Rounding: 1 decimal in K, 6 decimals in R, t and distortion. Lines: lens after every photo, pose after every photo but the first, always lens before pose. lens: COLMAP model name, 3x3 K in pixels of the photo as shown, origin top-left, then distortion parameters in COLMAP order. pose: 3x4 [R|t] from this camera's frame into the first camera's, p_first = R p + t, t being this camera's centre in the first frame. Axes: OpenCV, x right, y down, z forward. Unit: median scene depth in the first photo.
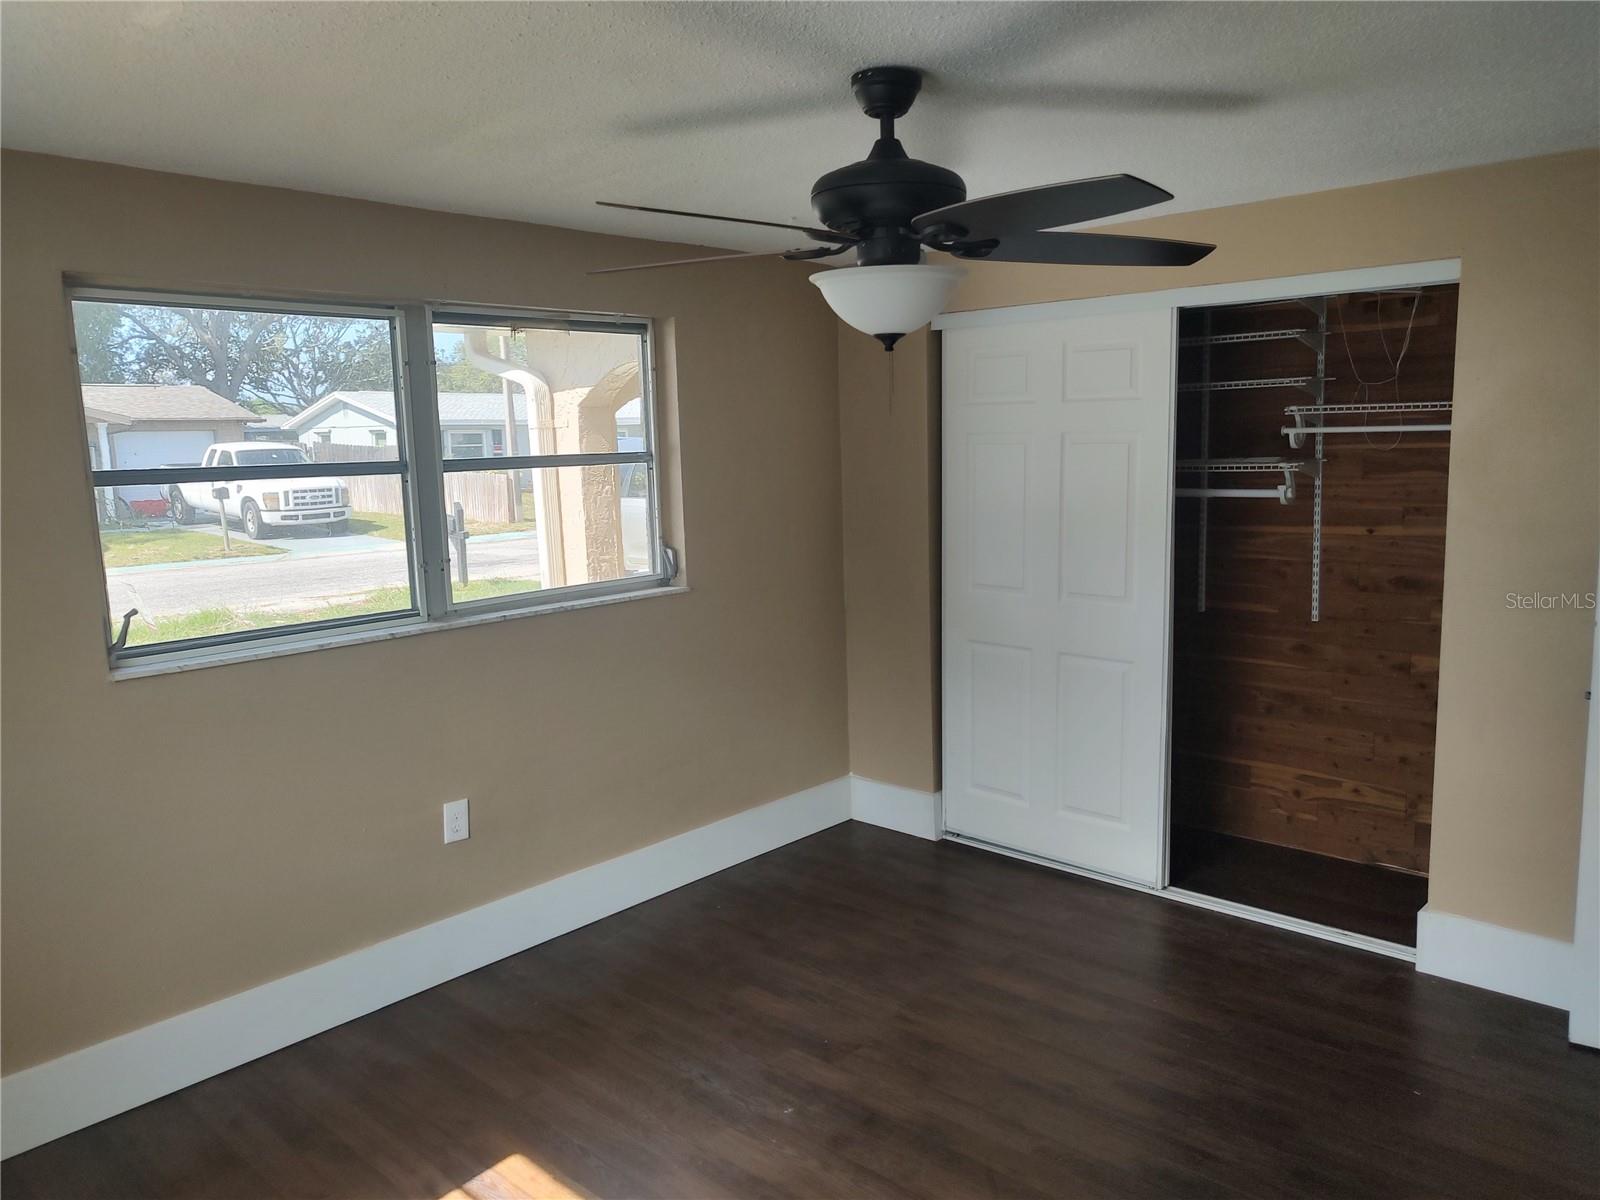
lens RADIAL K [[1187.8, 0, 800.0], [0, 1187.8, 600.0], [0, 0, 1]] dist [0.037084, -0.001441]
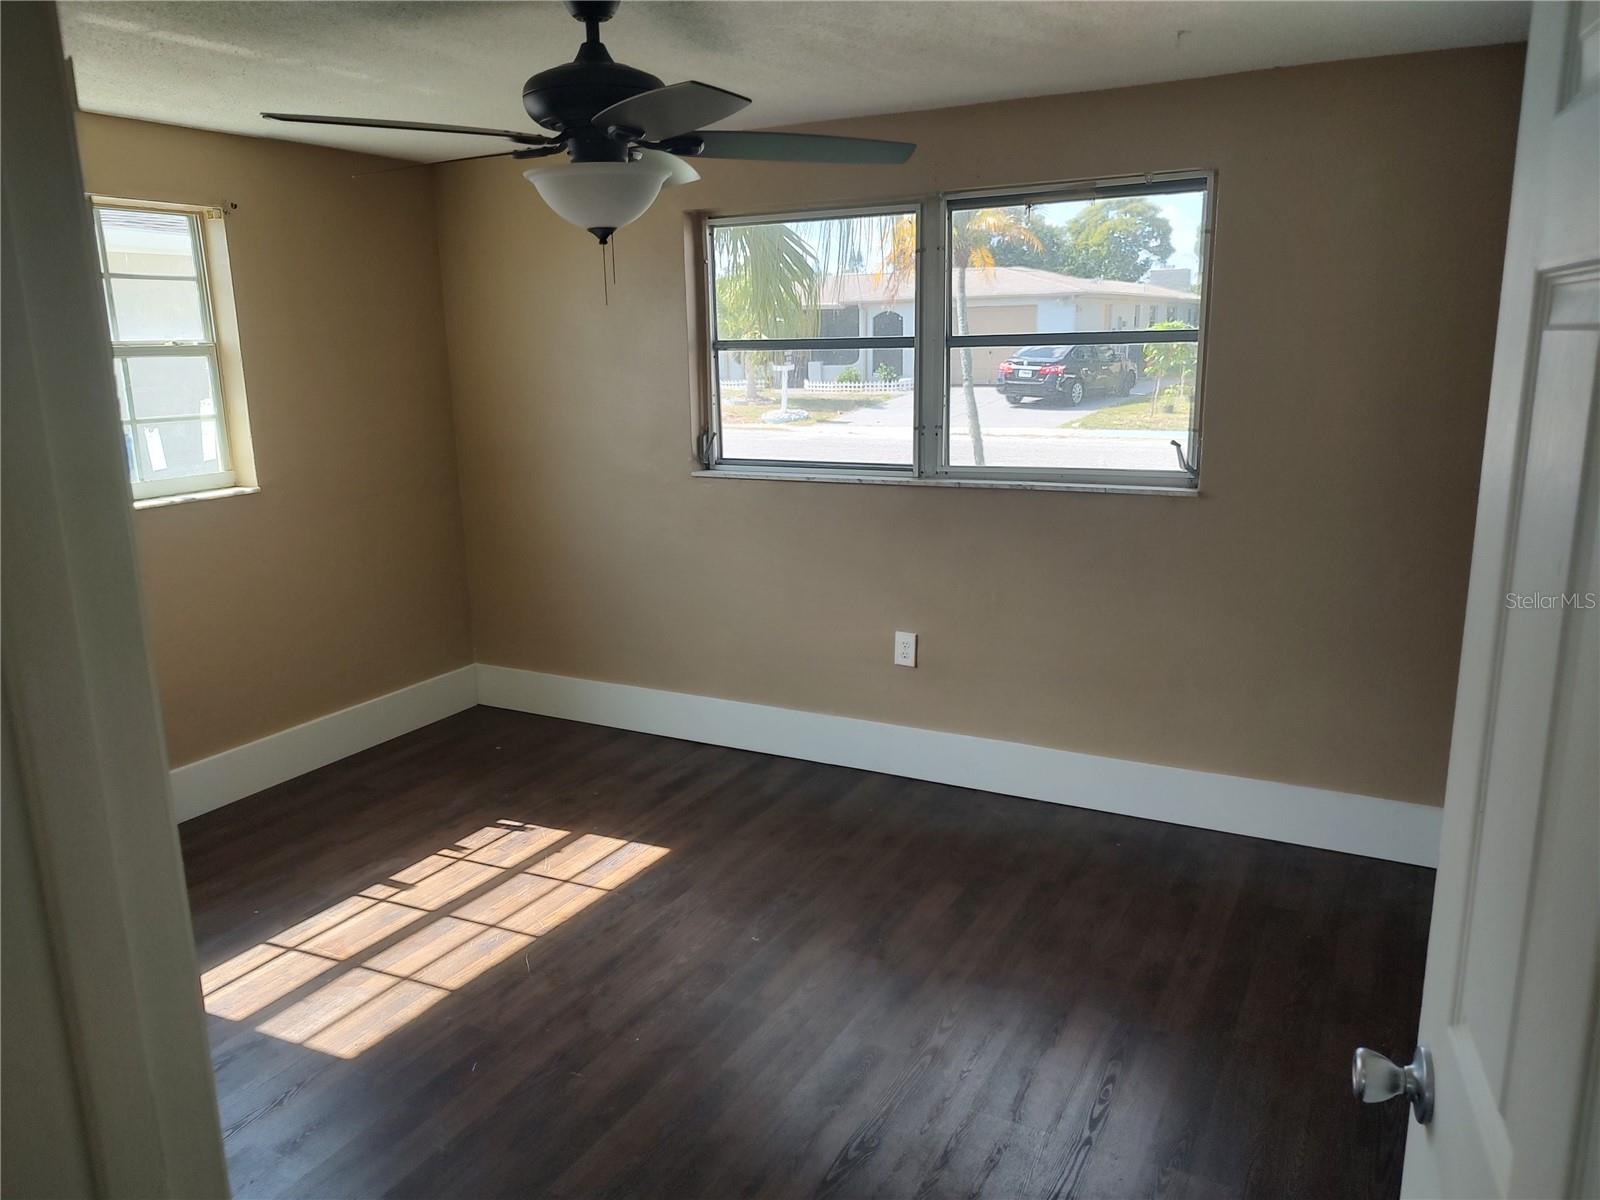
lens RADIAL K [[1187.8, 0, 800.0], [0, 1187.8, 600.0], [0, 0, 1]] dist [0.037084, -0.001441]
pose [[0.244492, 0.232941, -0.941256, 0.779515], [-0.122703, 0.970345, 0.208268, -0.093025], [0.961856, 0.064575, 0.265824, 0.587411]]
